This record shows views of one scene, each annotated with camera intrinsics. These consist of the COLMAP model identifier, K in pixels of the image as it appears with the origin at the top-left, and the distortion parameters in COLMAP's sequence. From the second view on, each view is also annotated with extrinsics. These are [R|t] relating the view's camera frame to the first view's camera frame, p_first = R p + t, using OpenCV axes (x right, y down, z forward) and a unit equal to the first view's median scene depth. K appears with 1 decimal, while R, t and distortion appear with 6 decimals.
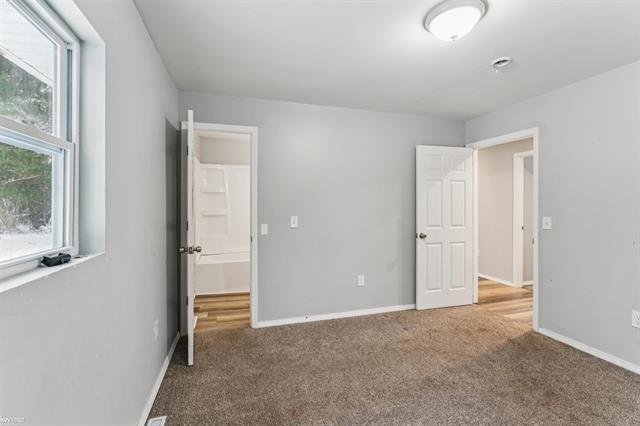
lens RADIAL K [[281.0, 0, 320.8], [0, 281.0, 210.6], [0, 0, 1]] dist [0.000034, 0.000023]
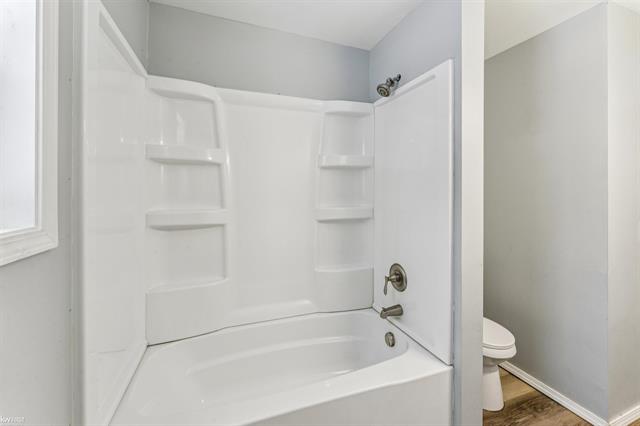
lens RADIAL K [[247.5, 0, 318.1], [0, 247.5, 211.6], [0, 0, 1]] dist [-0.001100, -0.000052]
pose [[0.999601, 0.001964, 0.028161, -0.221883], [-0.001751, 0.999970, -0.007587, 0.001229], [-0.028175, 0.007534, 0.999575, 0.673365]]
